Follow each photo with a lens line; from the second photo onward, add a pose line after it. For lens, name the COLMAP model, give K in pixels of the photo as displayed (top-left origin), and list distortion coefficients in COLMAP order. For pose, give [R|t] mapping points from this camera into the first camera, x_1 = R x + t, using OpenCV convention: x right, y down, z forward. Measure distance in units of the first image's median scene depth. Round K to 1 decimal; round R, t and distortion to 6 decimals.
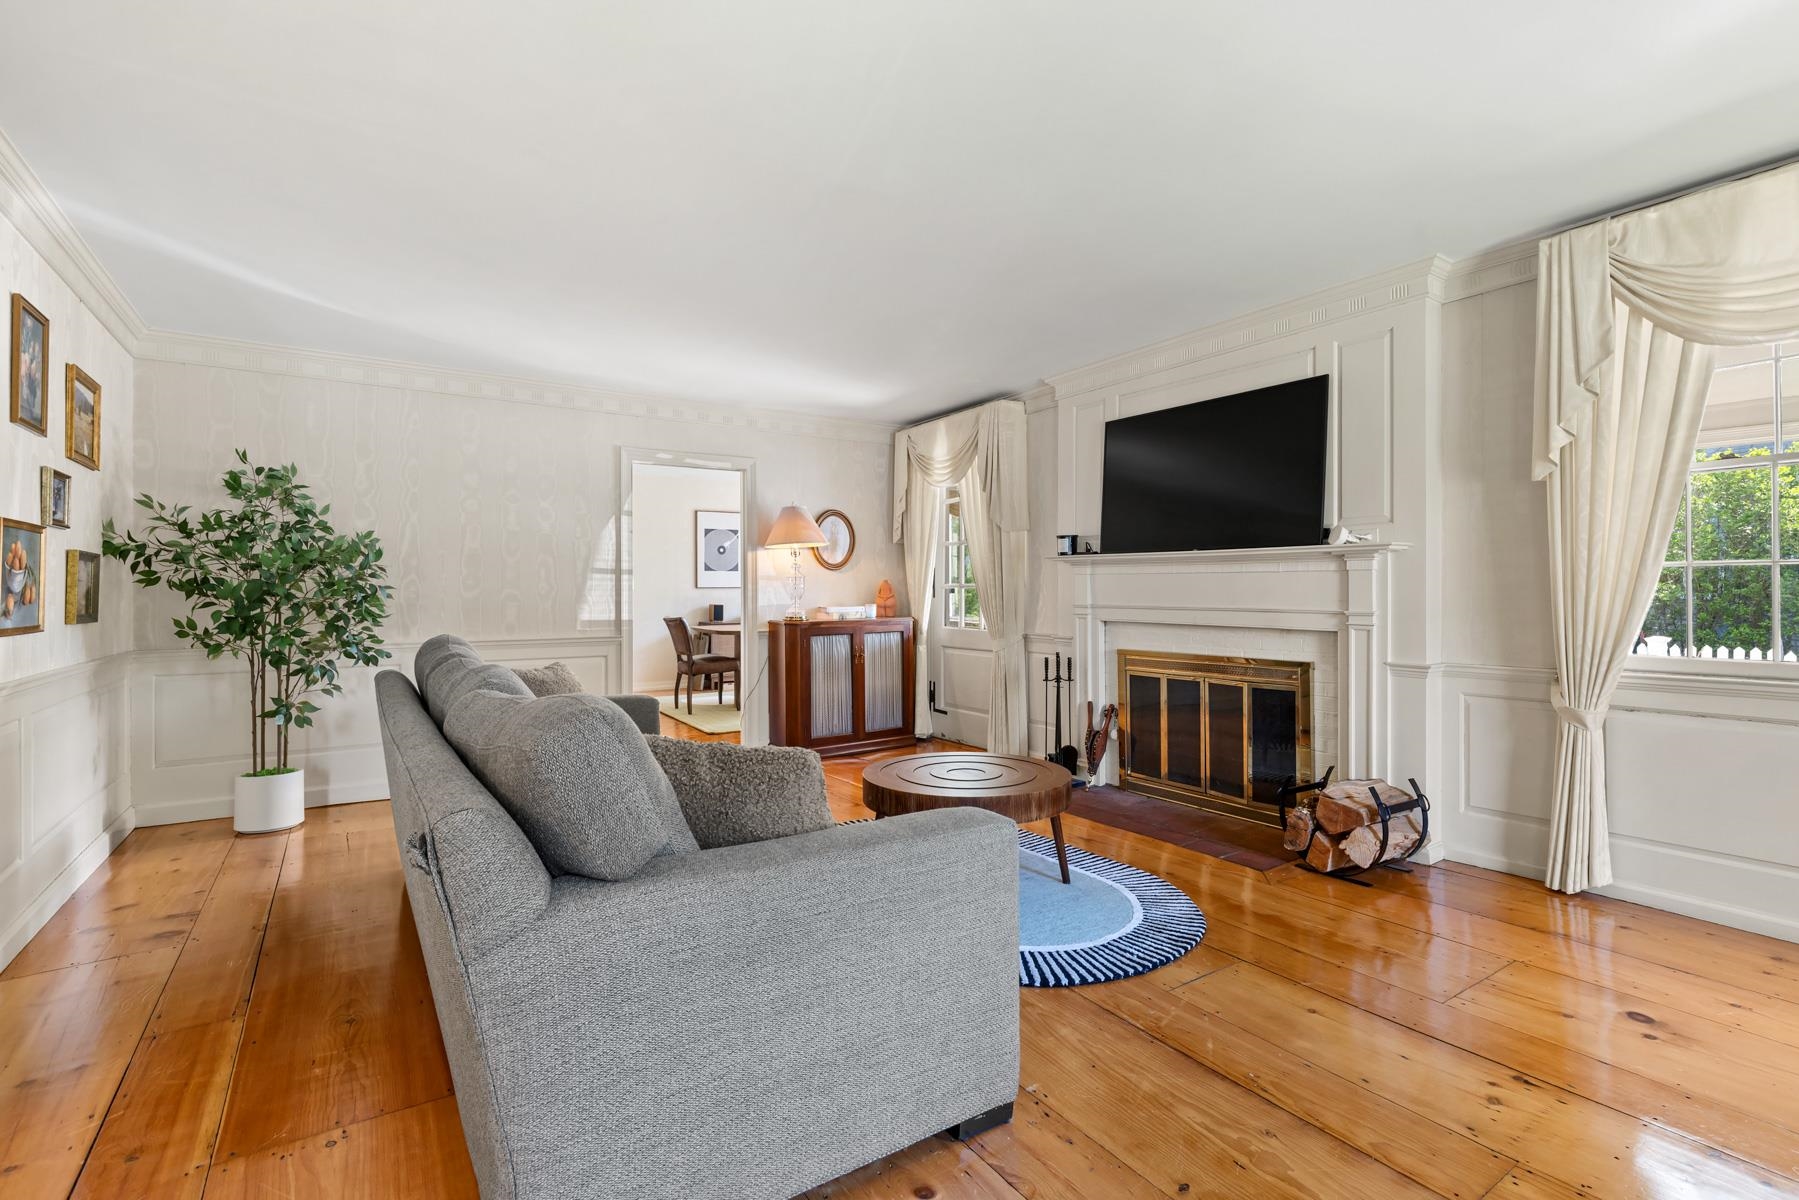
lens RADIAL K [[841.5, 0, 903.6], [0, 841.5, 592.6], [0, 0, 1]] dist [-0.004243, 0.000255]
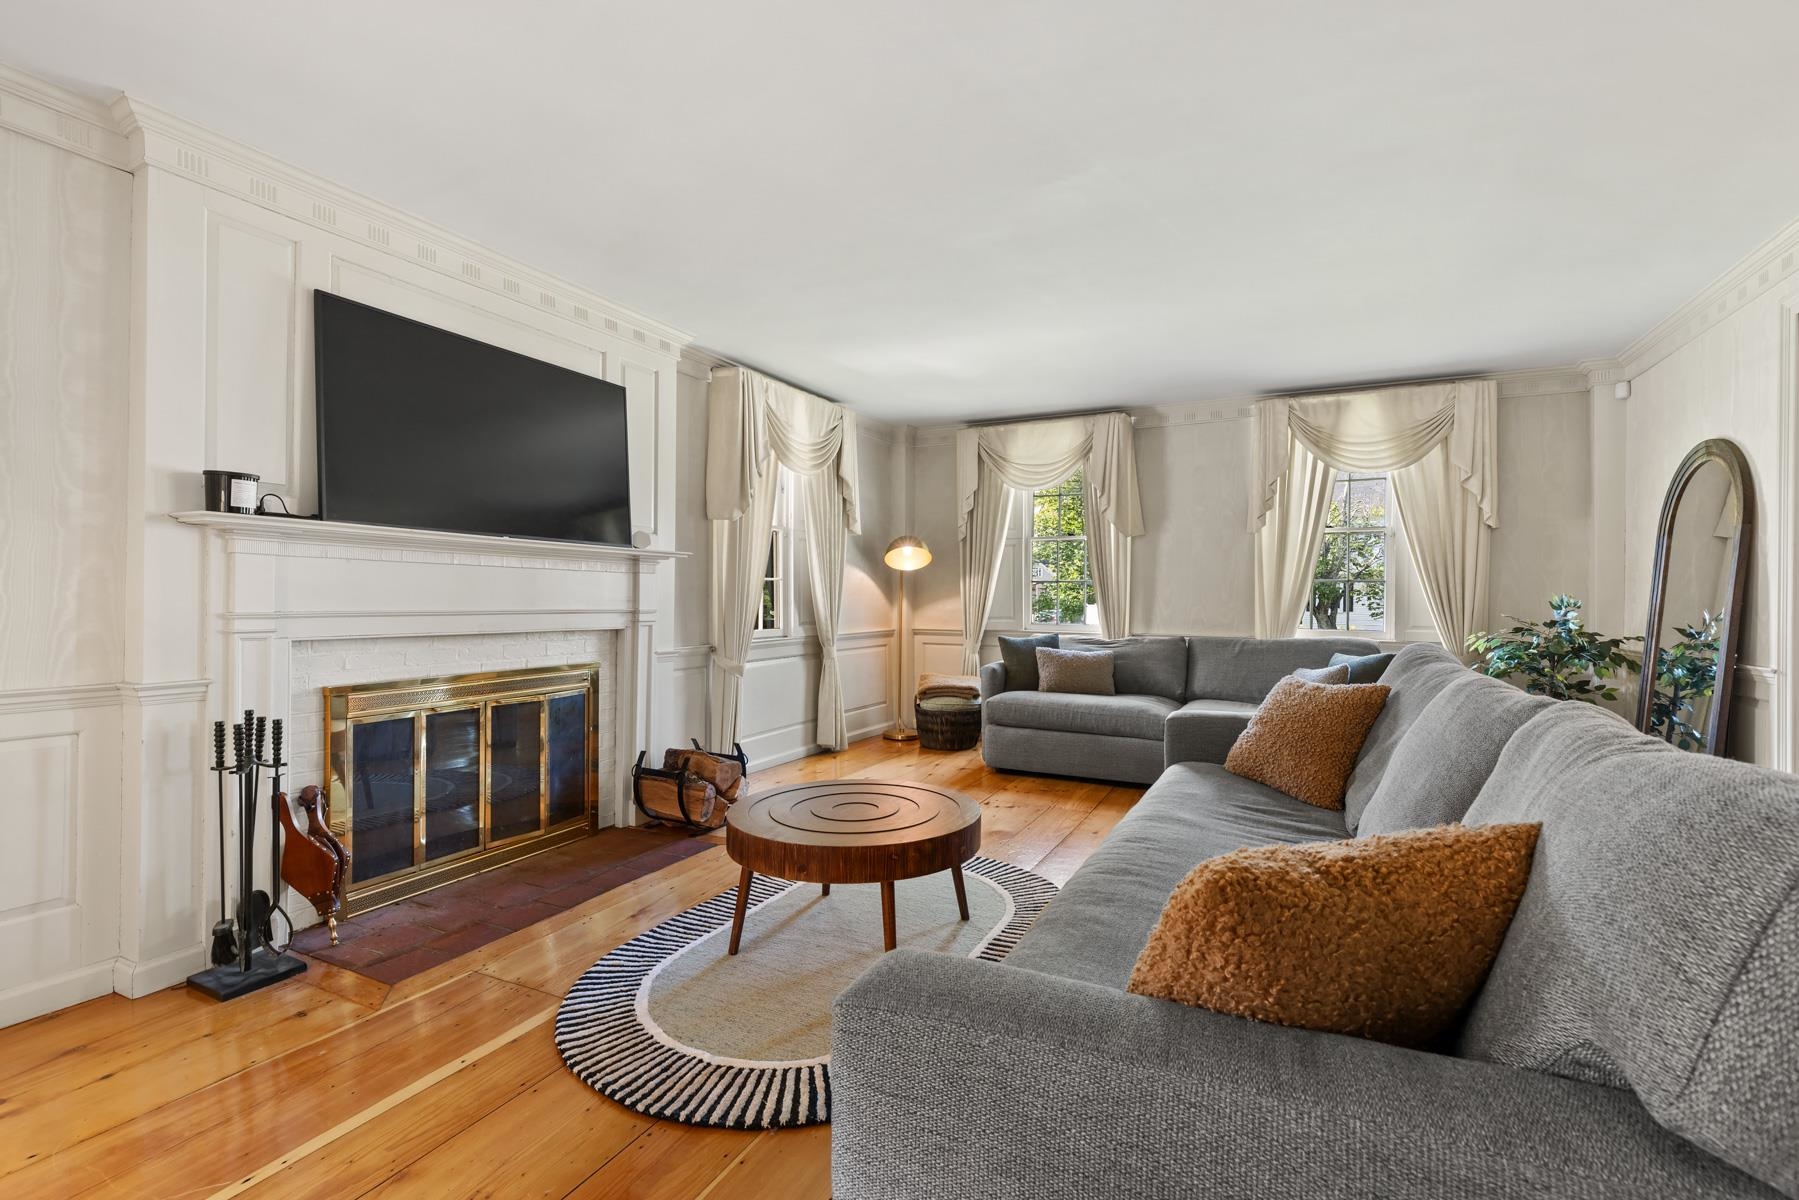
lens RADIAL K [[811.0, 0, 903.2], [0, 811.0, 599.1], [0, 0, 1]] dist [0.003918, 0.000321]
pose [[-0.502093, -0.002937, 0.864809, -0.500681], [-0.000254, 0.999995, 0.003249, 0.004903], [-0.864814, 0.001411, -0.502091, 1.083156]]
